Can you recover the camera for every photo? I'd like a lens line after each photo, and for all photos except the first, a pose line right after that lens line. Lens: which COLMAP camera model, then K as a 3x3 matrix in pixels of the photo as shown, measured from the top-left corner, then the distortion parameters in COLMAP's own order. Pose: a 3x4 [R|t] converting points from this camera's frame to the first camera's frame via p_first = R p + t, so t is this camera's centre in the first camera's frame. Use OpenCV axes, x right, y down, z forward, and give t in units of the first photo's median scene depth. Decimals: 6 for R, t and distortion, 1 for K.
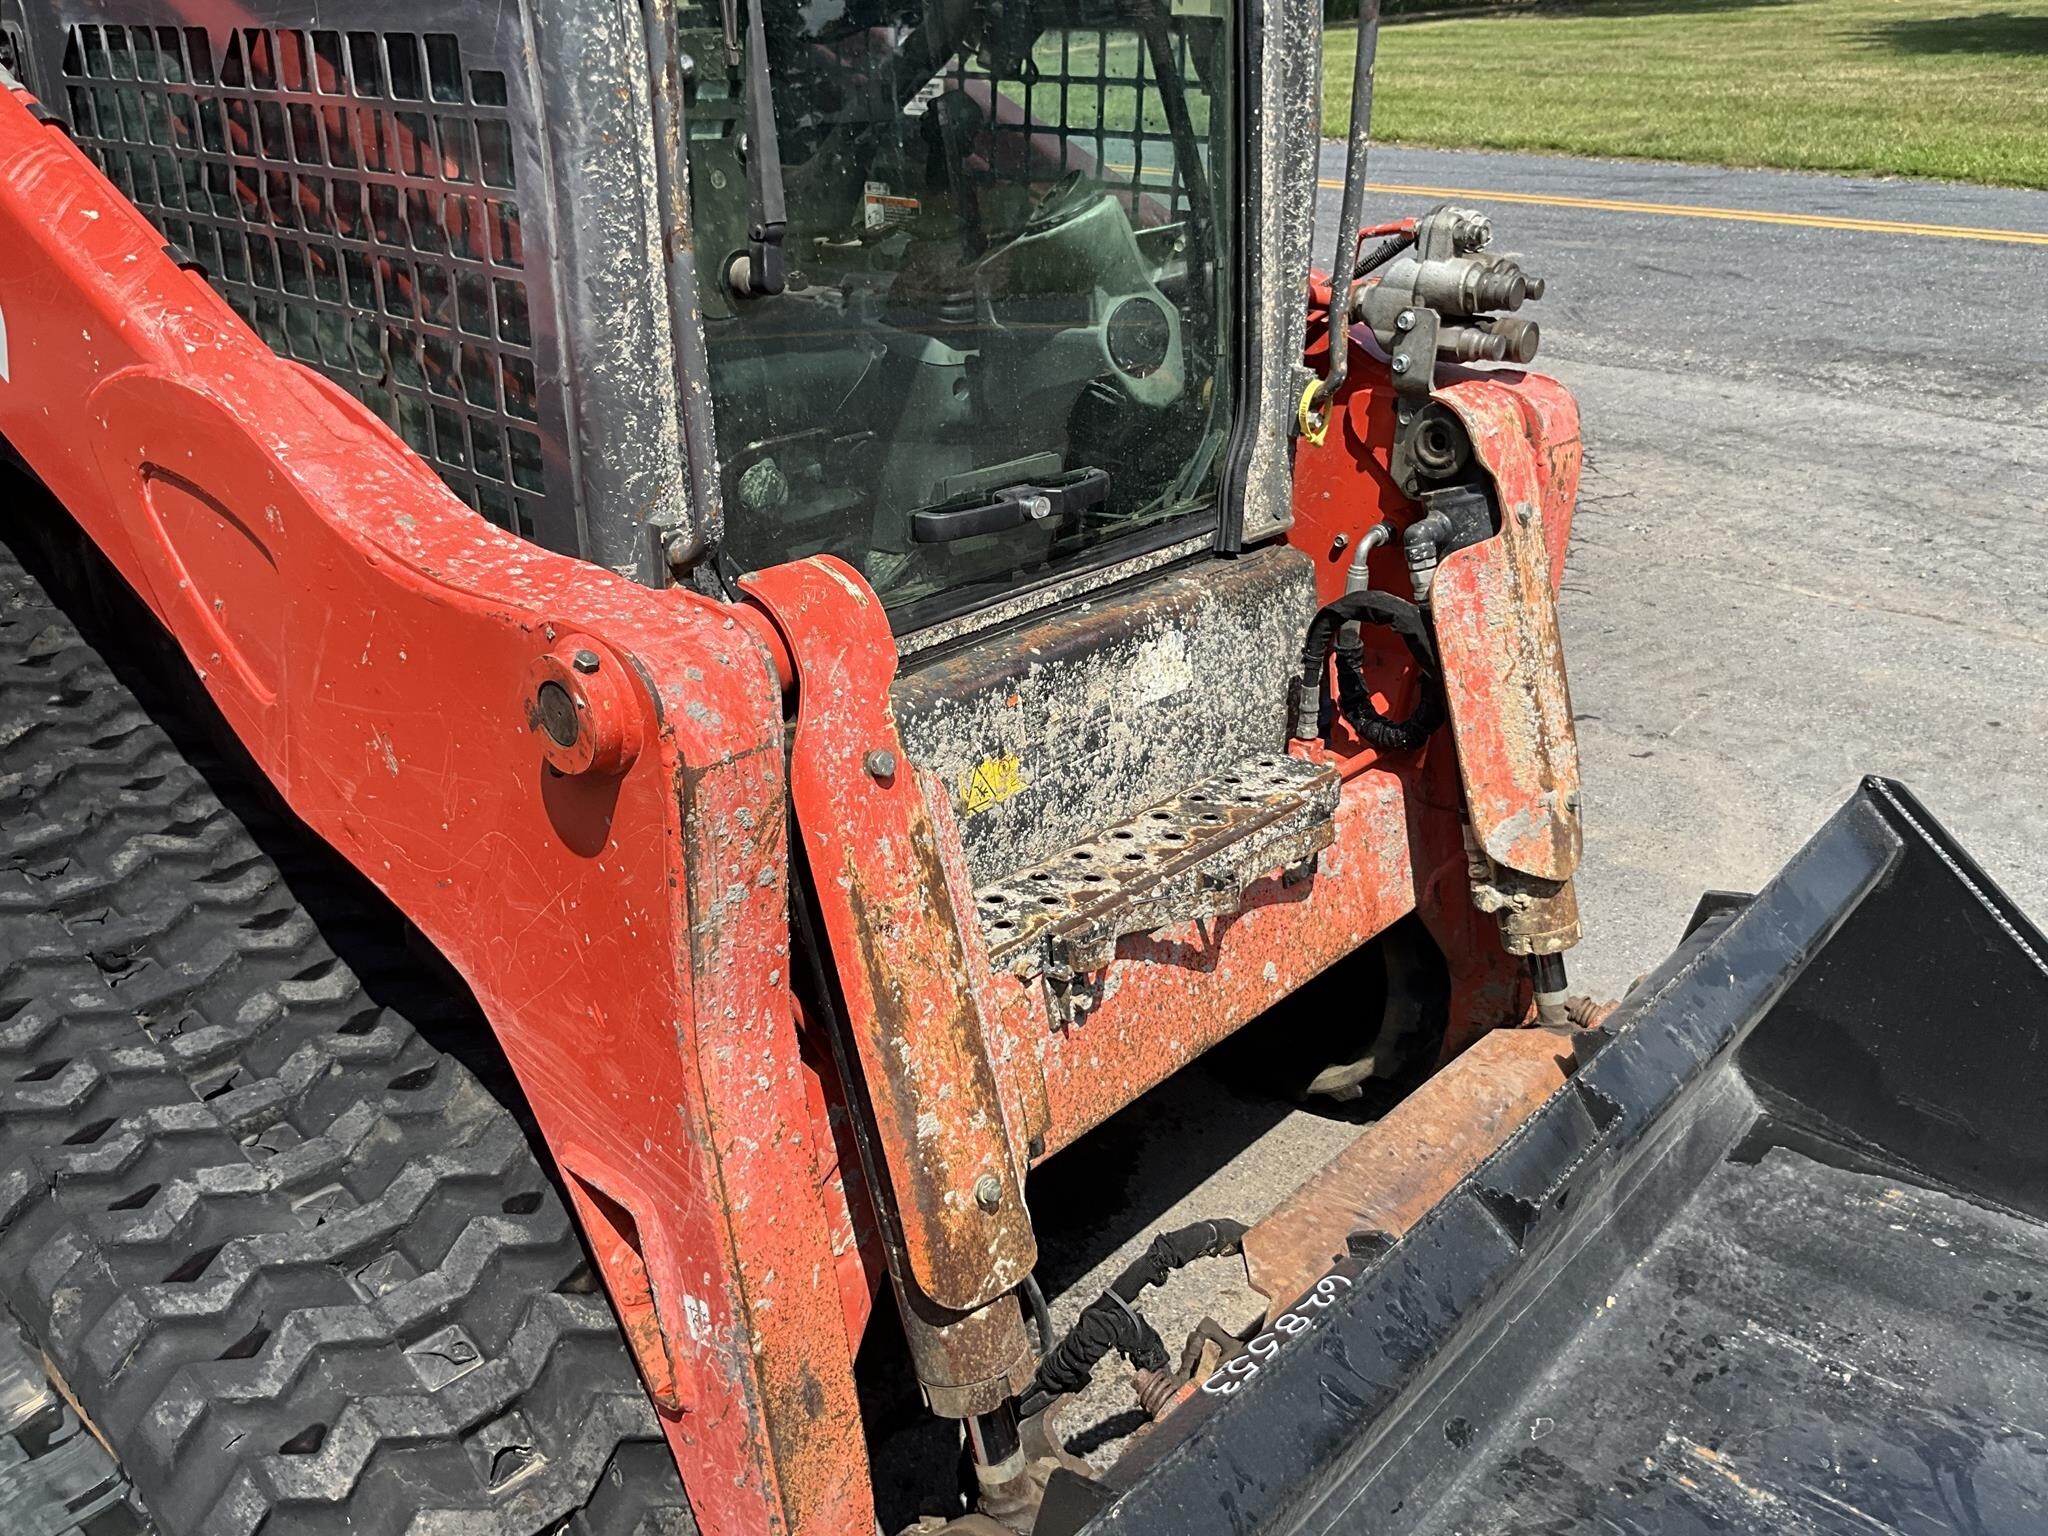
lens RADIAL K [[1697.8, 0, 1017.2], [0, 1697.8, 766.7], [0, 0, 1]] dist [0.105580, -0.229579]
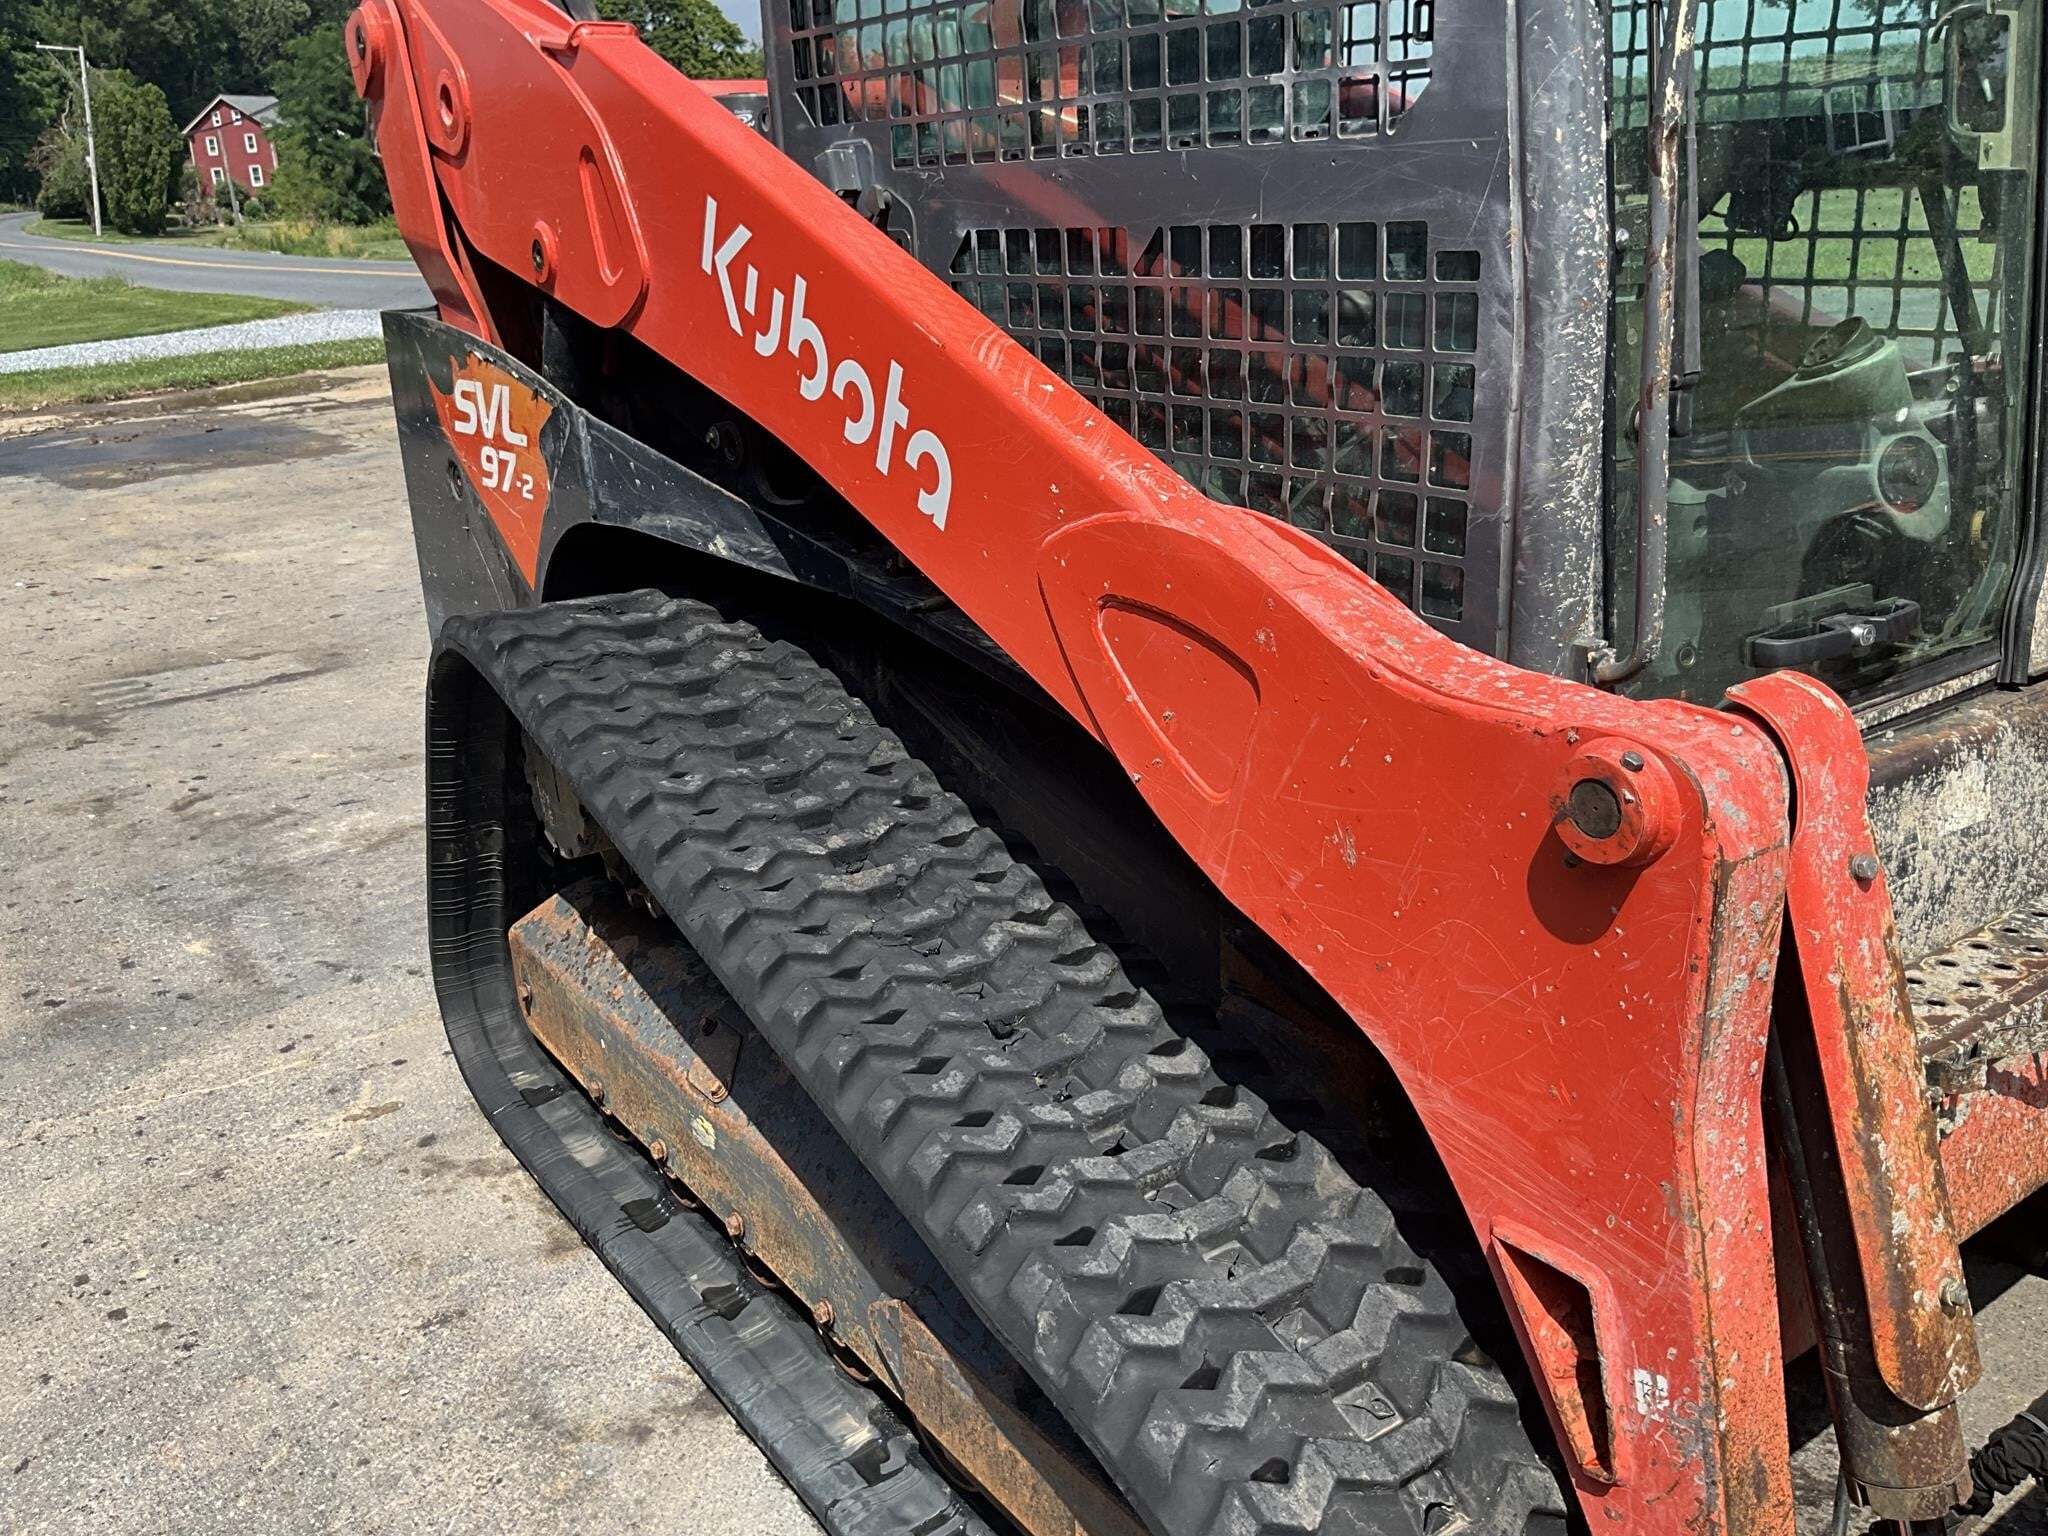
lens RADIAL K [[1697.8, 0, 1017.2], [0, 1697.8, 766.7], [0, 0, 1]] dist [0.105580, -0.229579]
pose [[0.973421, 0.018586, -0.228267, -0.254900], [-0.038736, 0.995703, -0.084115, 0.033409], [0.225723, 0.090721, 0.969958, -0.109506]]
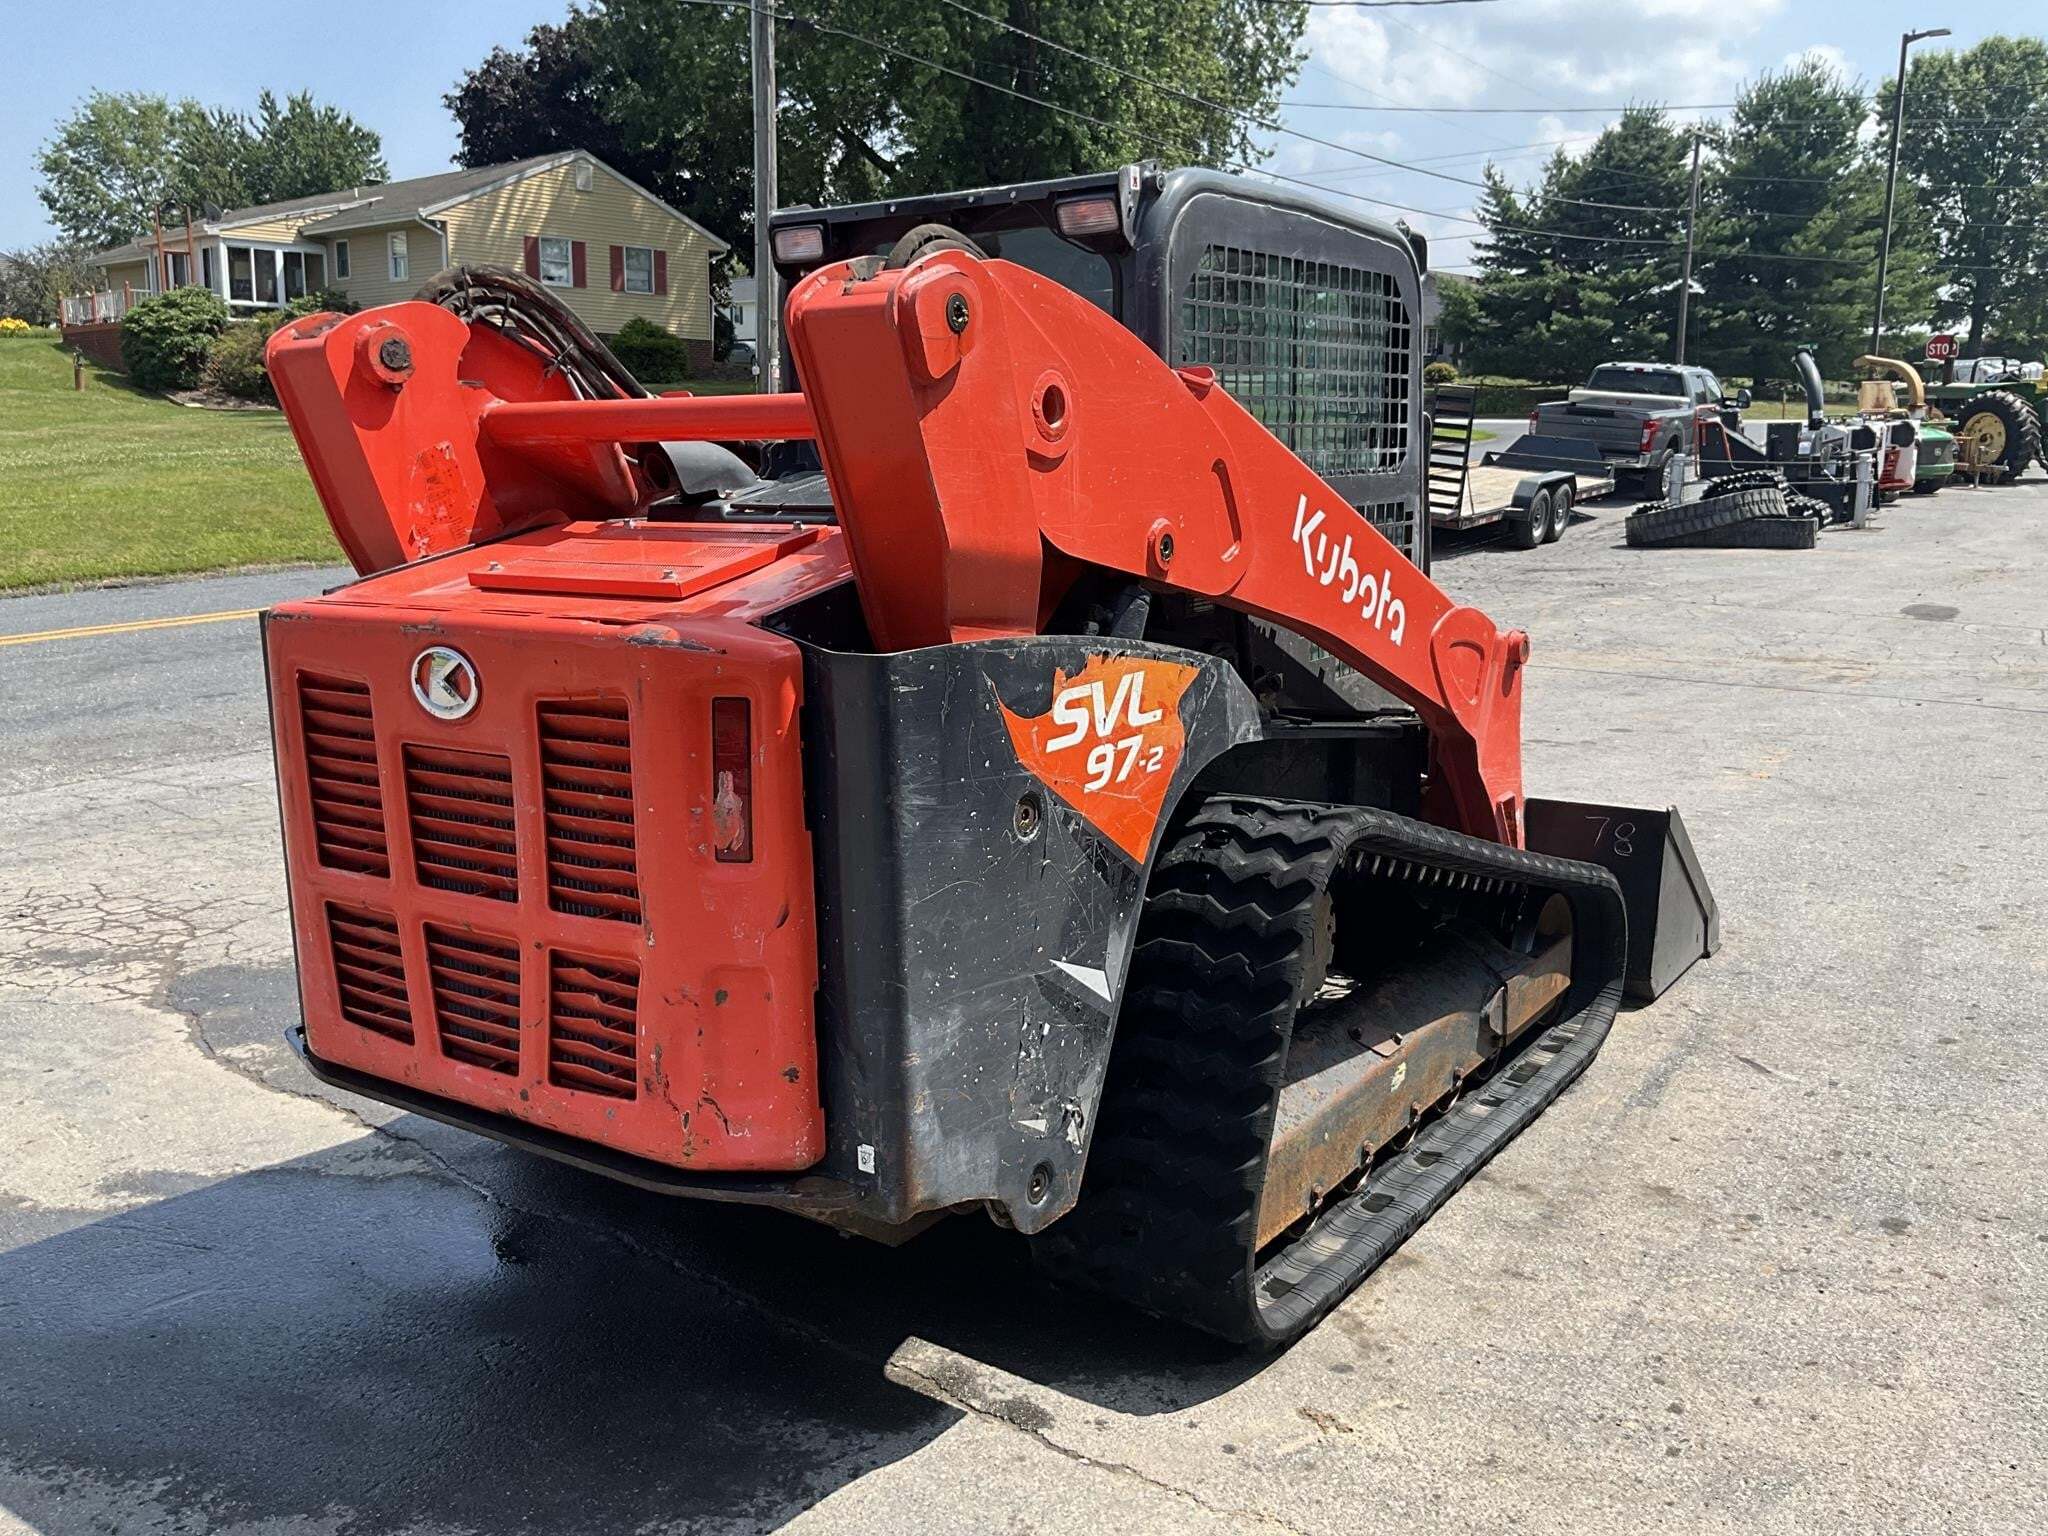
lens RADIAL K [[1697.8, 0, 1017.2], [0, 1697.8, 766.7], [0, 0, 1]] dist [0.105580, -0.229579]
pose [[-0.113380, -0.194144, 0.974399, -2.797489], [0.413127, 0.882708, 0.223946, -0.803189], [-0.903588, 0.427942, -0.019875, 1.537945]]
